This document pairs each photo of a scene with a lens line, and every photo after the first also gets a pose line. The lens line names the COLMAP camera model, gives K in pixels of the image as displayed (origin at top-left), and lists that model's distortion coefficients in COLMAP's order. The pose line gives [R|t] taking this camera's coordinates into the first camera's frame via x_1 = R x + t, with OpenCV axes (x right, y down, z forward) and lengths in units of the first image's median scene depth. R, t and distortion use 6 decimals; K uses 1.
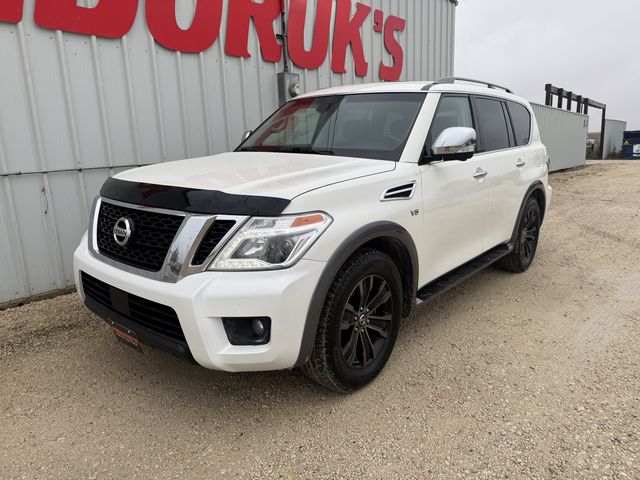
lens RADIAL K [[440.0, 0, 320.0], [0, 440.0, 240.0], [0, 0, 1]] dist [0.060342, -0.075927]
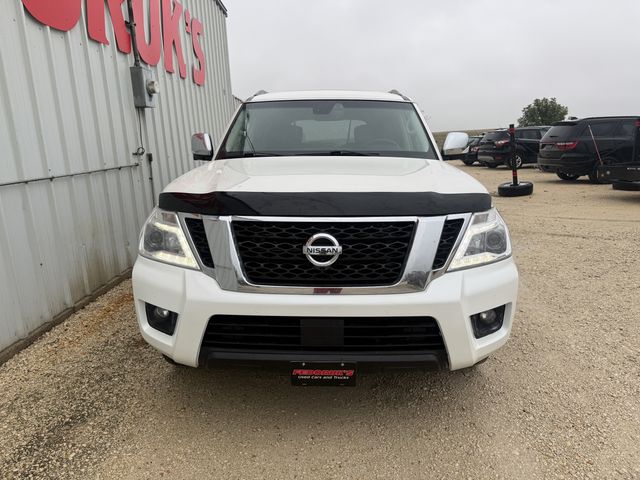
lens RADIAL K [[440.0, 0, 320.0], [0, 440.0, 240.0], [0, 0, 1]] dist [0.060342, -0.075927]
pose [[0.792094, -0.127809, 0.596868, -0.904283], [0.138851, 0.989926, 0.027709, -0.058323], [-0.594397, 0.060928, 0.801861, 0.318309]]
